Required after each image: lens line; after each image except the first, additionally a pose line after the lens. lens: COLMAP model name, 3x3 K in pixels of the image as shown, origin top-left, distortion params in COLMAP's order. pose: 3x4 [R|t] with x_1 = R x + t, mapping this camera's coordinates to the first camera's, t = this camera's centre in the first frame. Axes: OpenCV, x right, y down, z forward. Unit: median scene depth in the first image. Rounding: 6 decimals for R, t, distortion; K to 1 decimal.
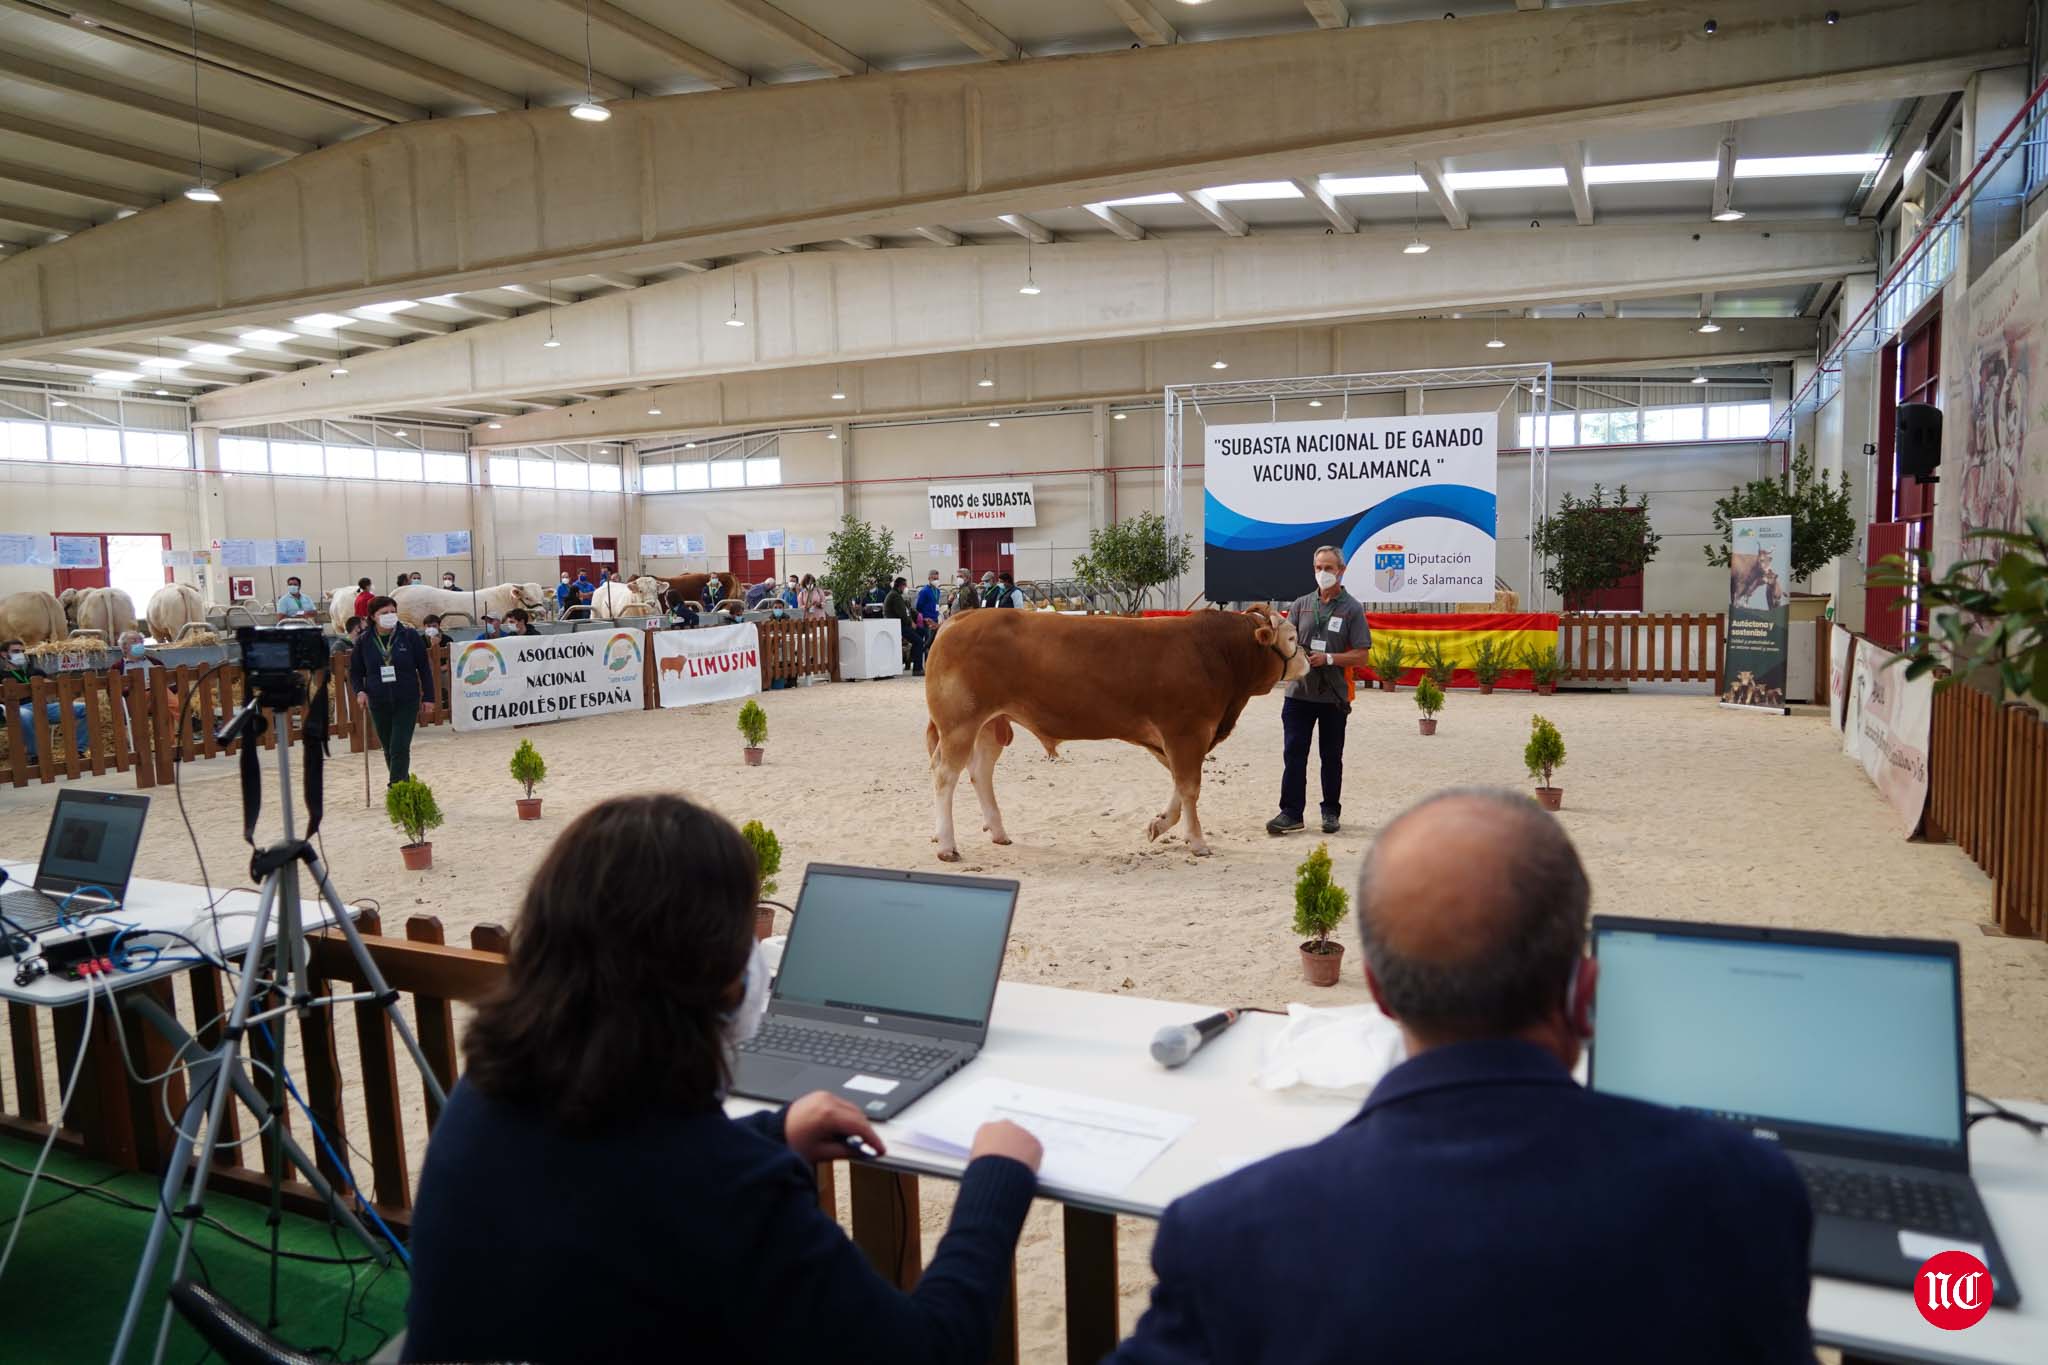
lens RADIAL K [[1381.6, 0, 1019.5], [0, 1381.6, 680.7], [0, 0, 1]] dist [-0.009880, 0.003134]
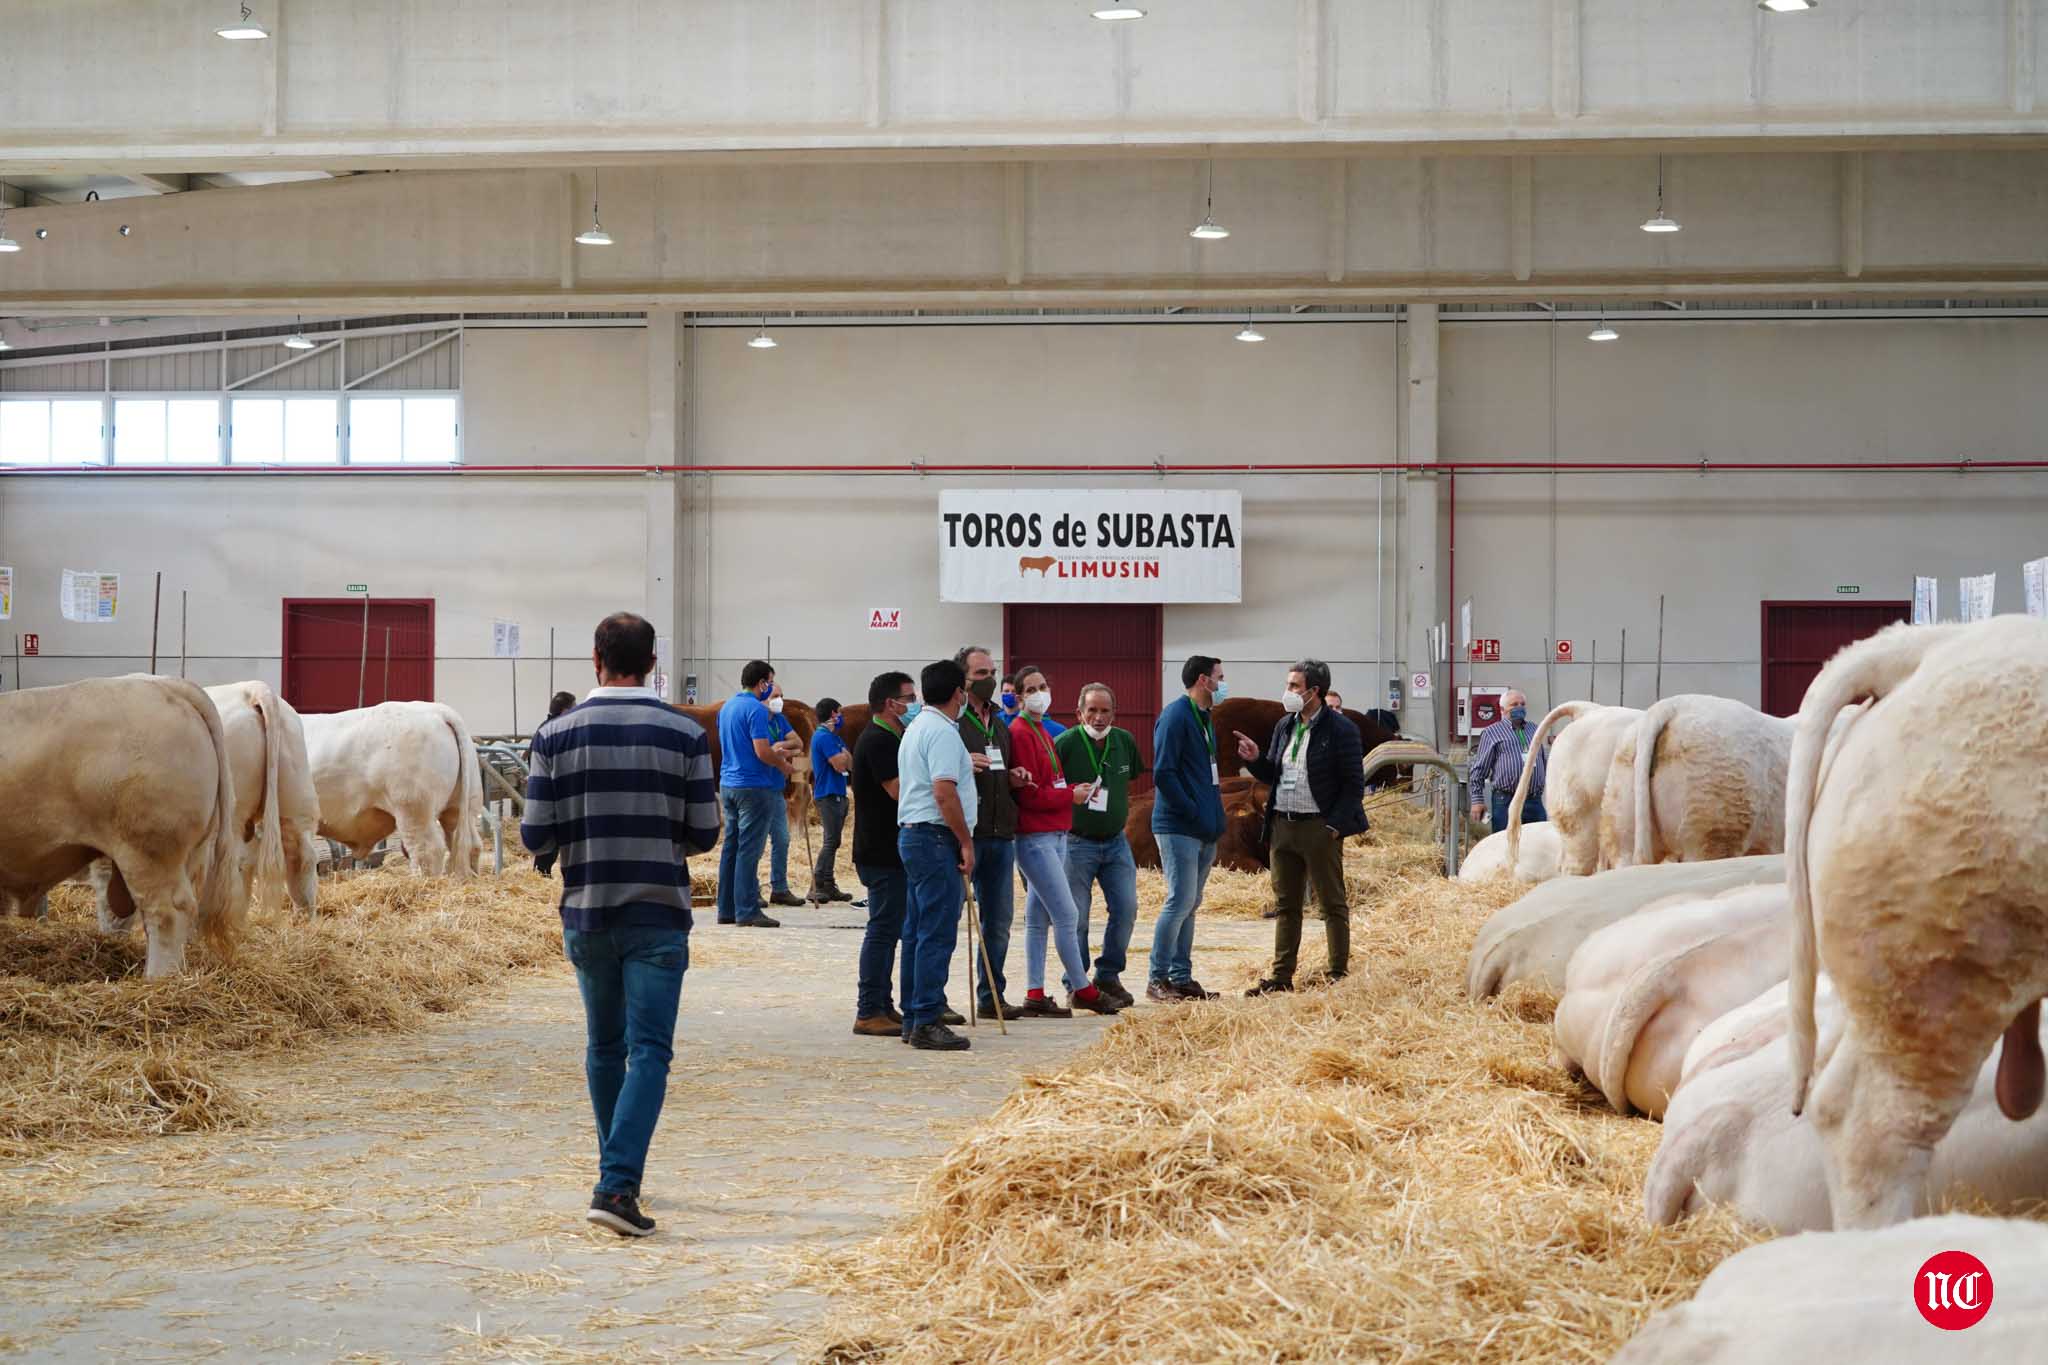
lens RADIAL K [[3427.4, 0, 1024.0], [0, 3427.4, 682.5], [0, 0, 1]] dist [0.035431, 0.046988]
pose [[0.942148, 0.027827, 0.334039, -0.902164], [0.005444, 0.995146, -0.098256, 0.011911], [-0.335152, 0.094391, 0.937424, 0.292258]]
